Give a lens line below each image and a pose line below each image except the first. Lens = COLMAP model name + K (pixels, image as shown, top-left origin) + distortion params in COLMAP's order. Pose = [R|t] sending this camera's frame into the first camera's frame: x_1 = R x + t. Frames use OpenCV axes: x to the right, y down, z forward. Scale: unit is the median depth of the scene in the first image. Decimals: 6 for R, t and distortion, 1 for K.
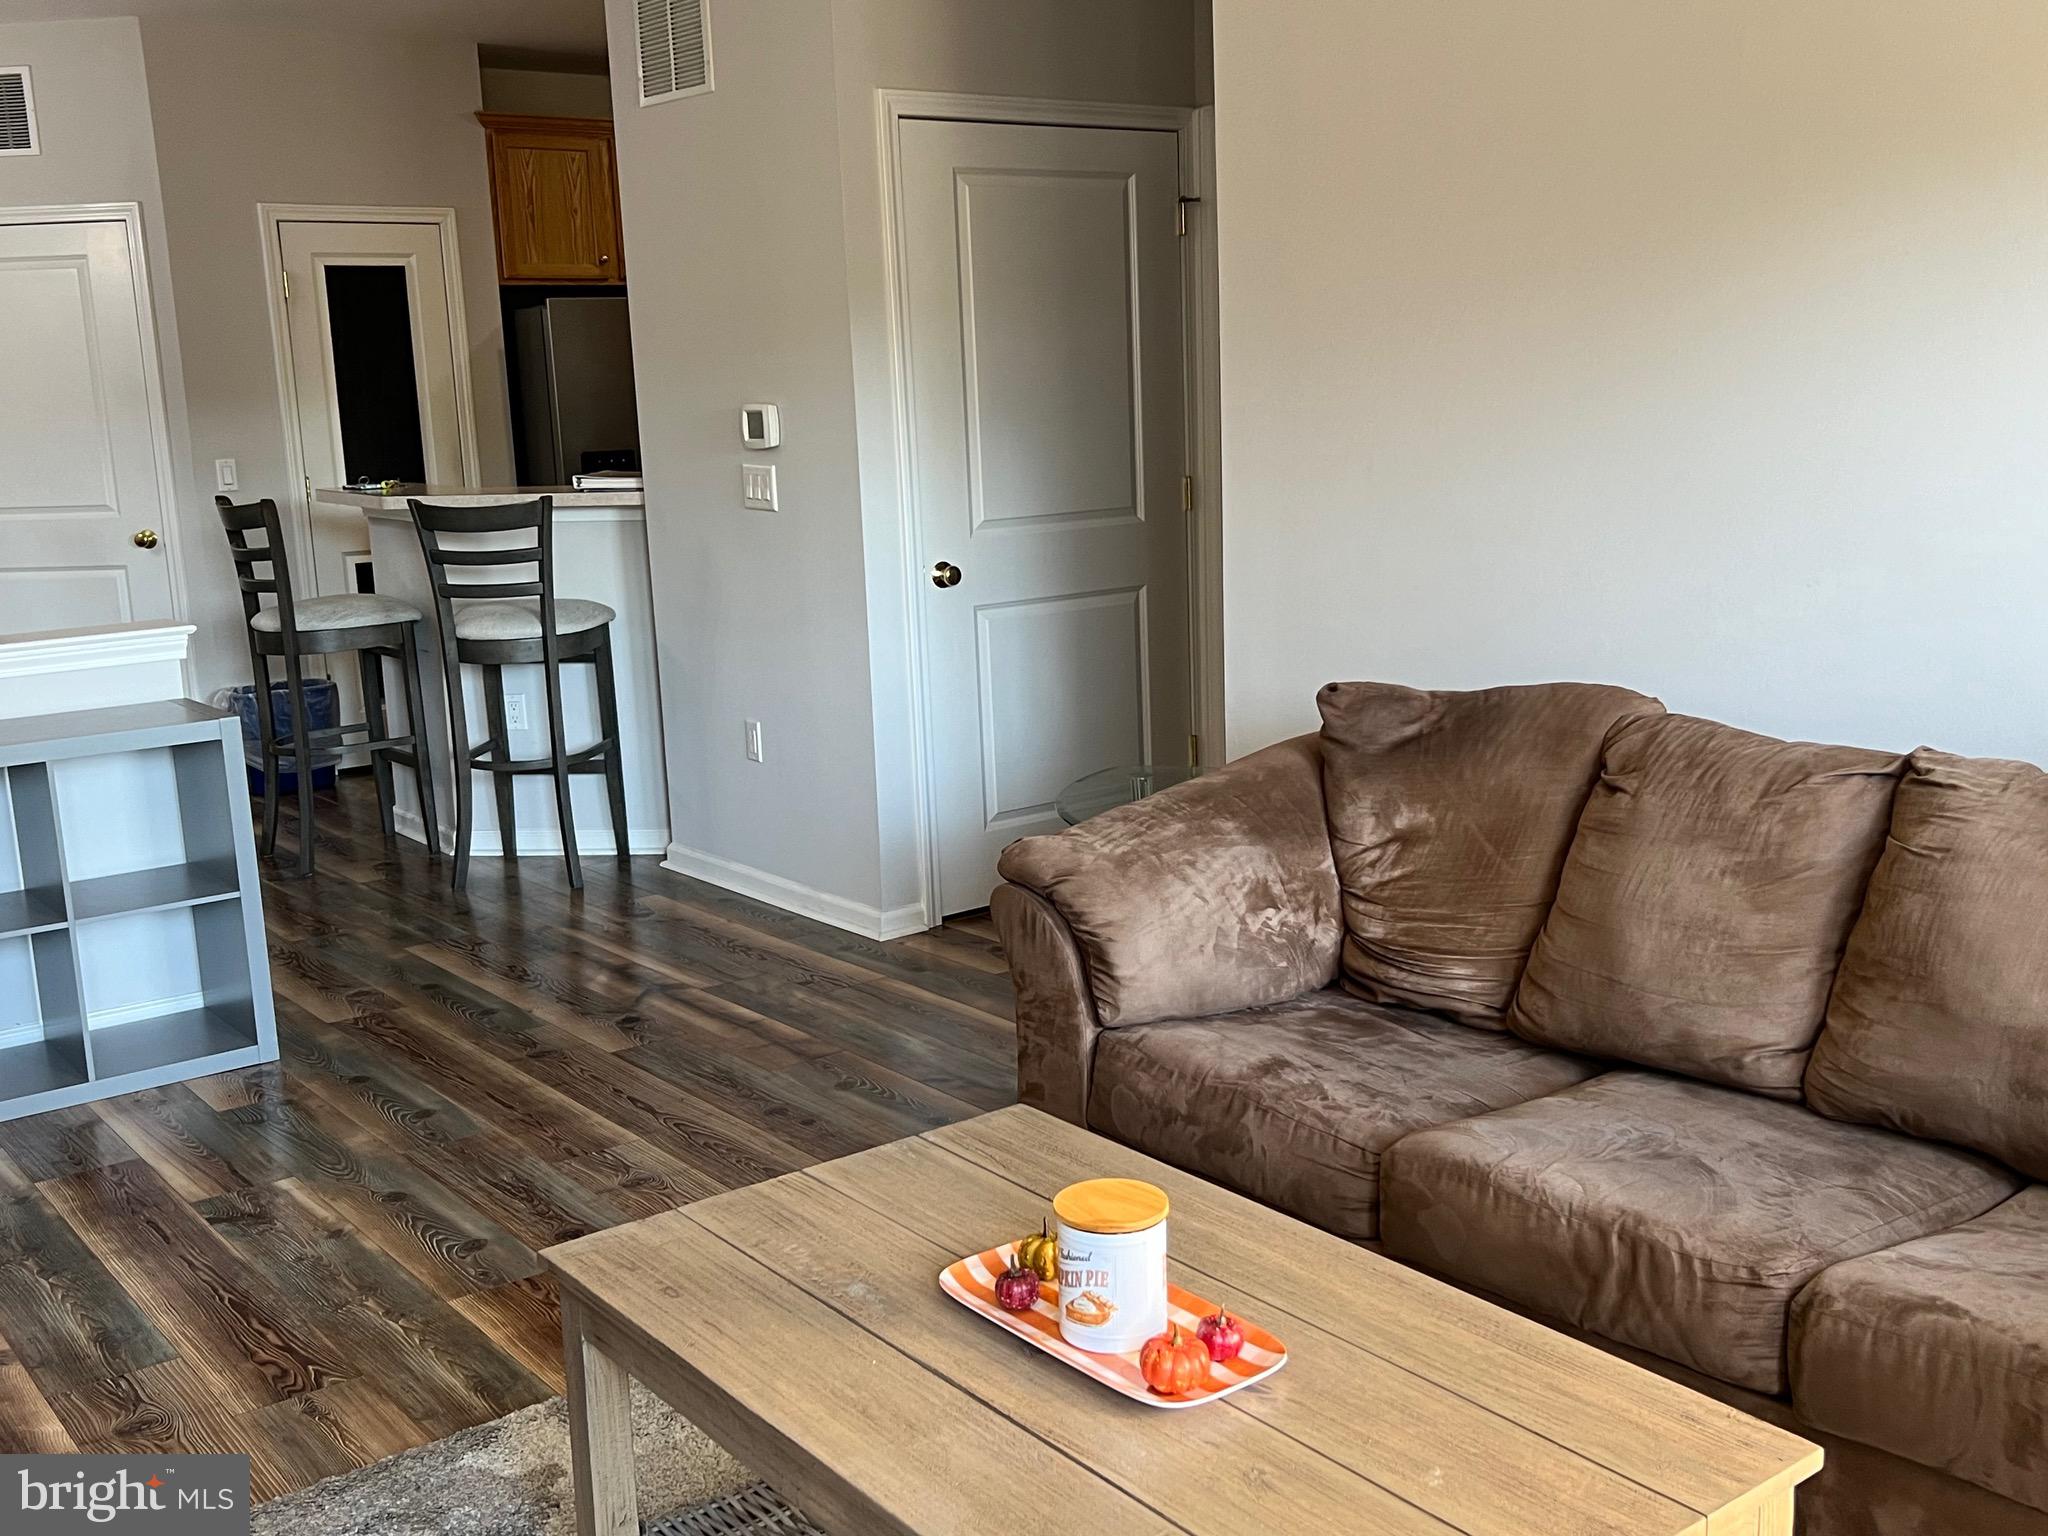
lens RADIAL K [[1998.5, 0, 1033.3], [0, 1998.5, 769.3], [0, 0, 1]] dist [0.002731, 0.000000]
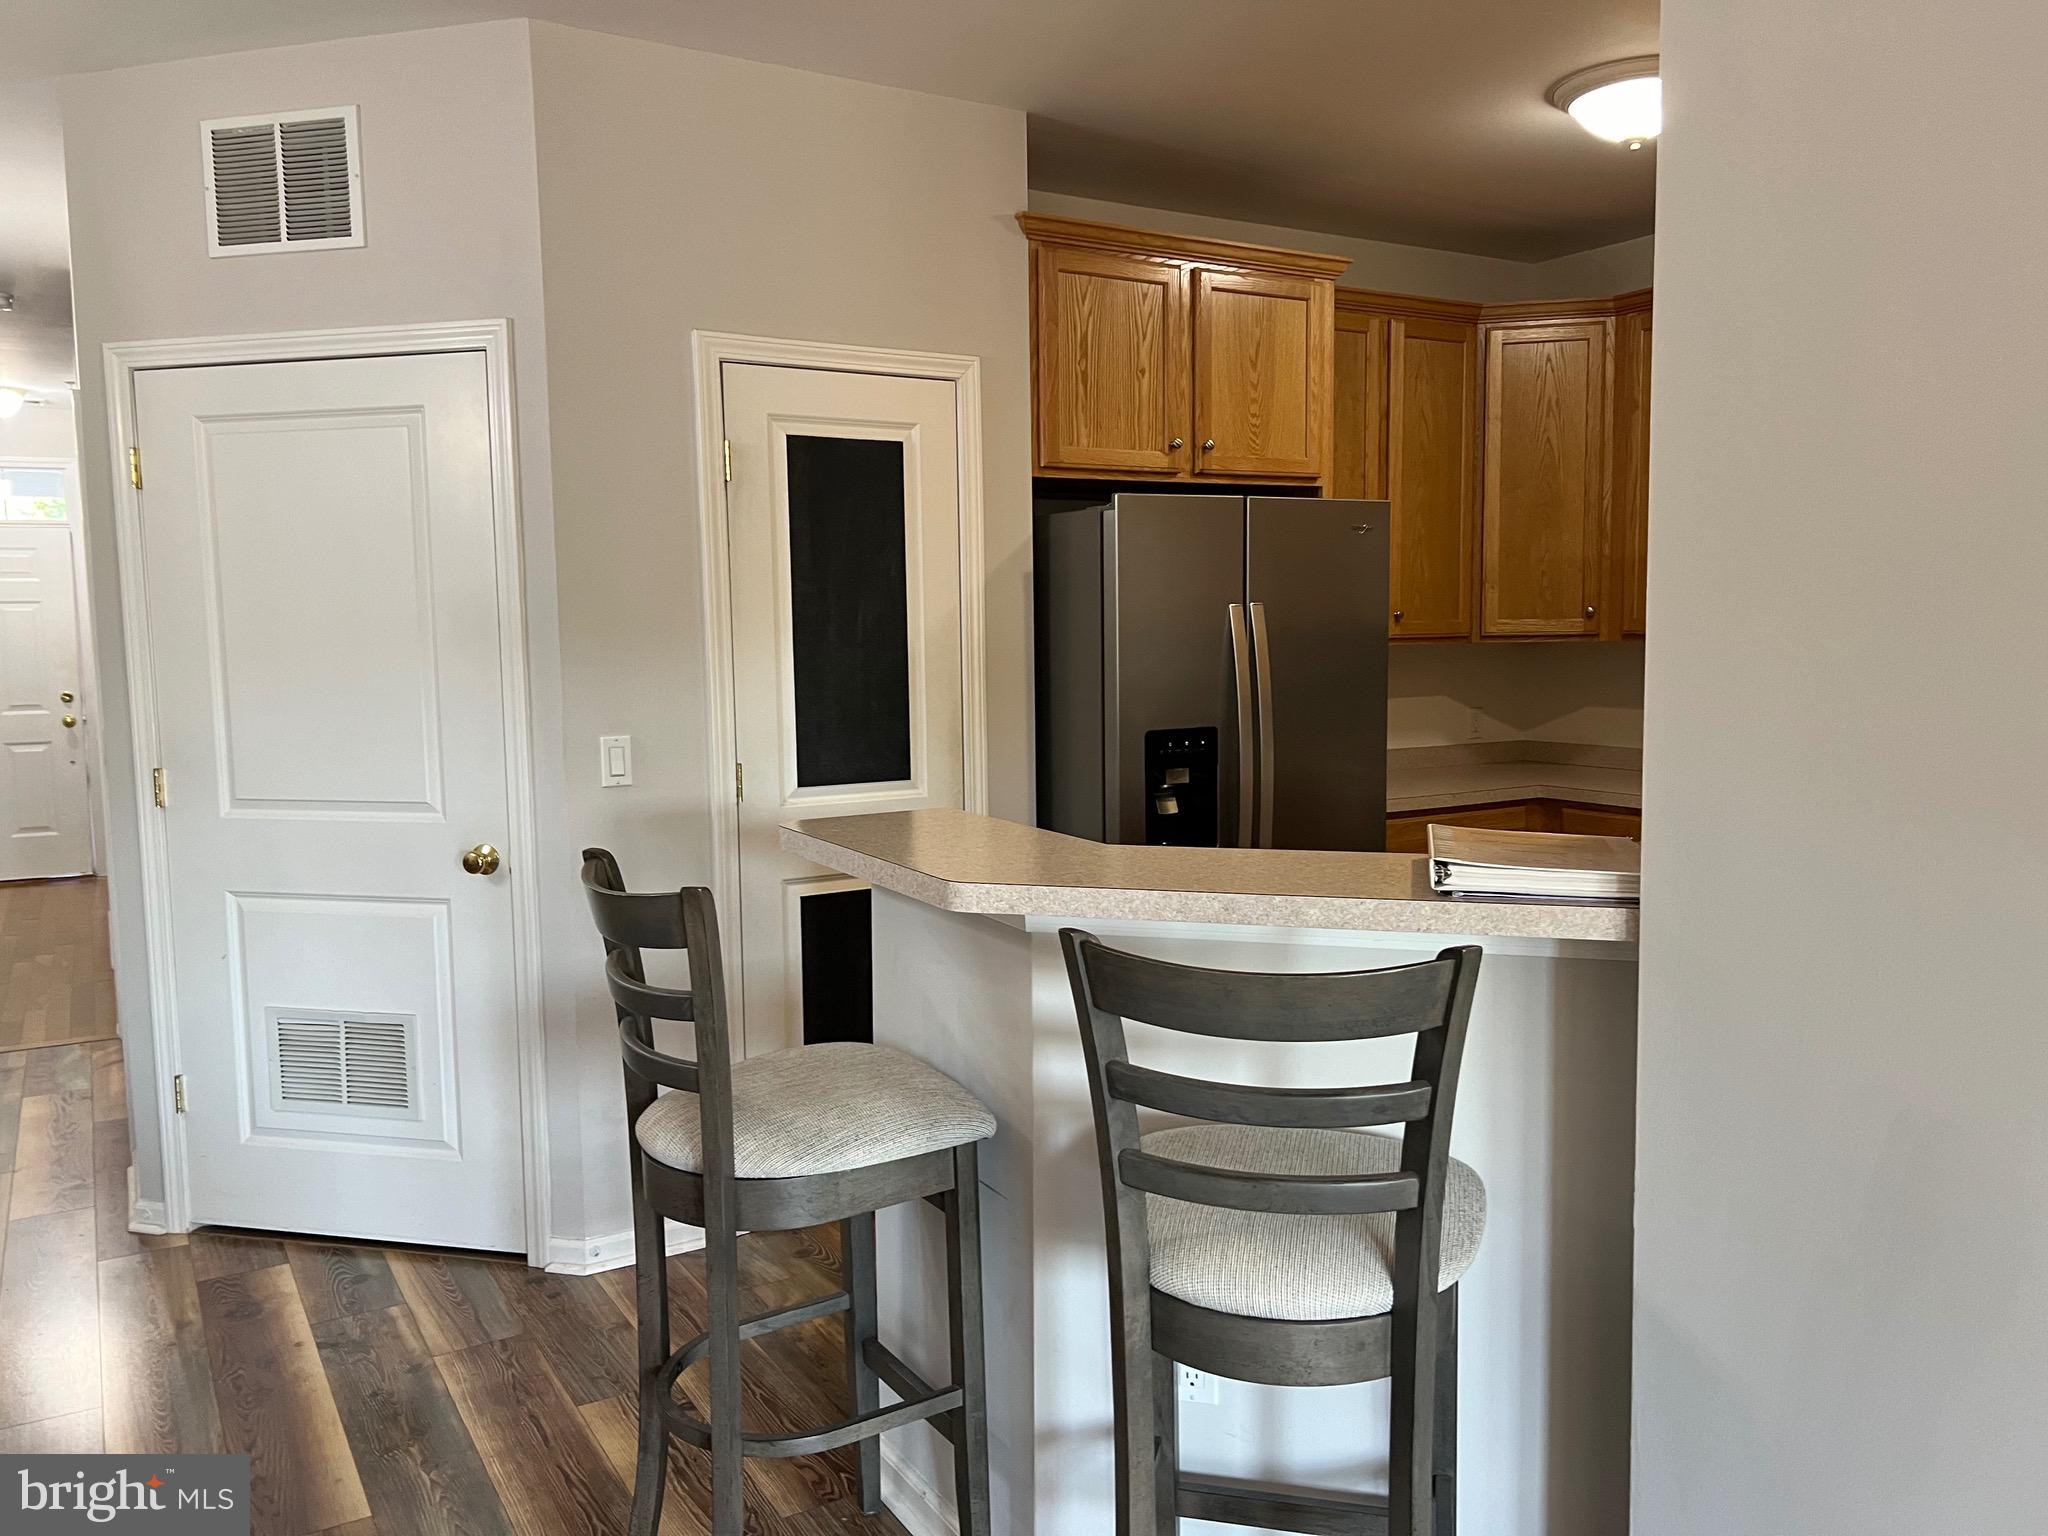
lens RADIAL K [[1562.7, 0, 1017.6], [0, 1562.7, 776.4], [0, 0, 1]] dist [0.050067, -0.015757]
pose [[0.990451, 0.035972, -0.133093, -0.215045], [-0.048310, 0.994708, -0.090672, -0.103806], [0.129127, 0.096236, 0.986947, 0.536710]]
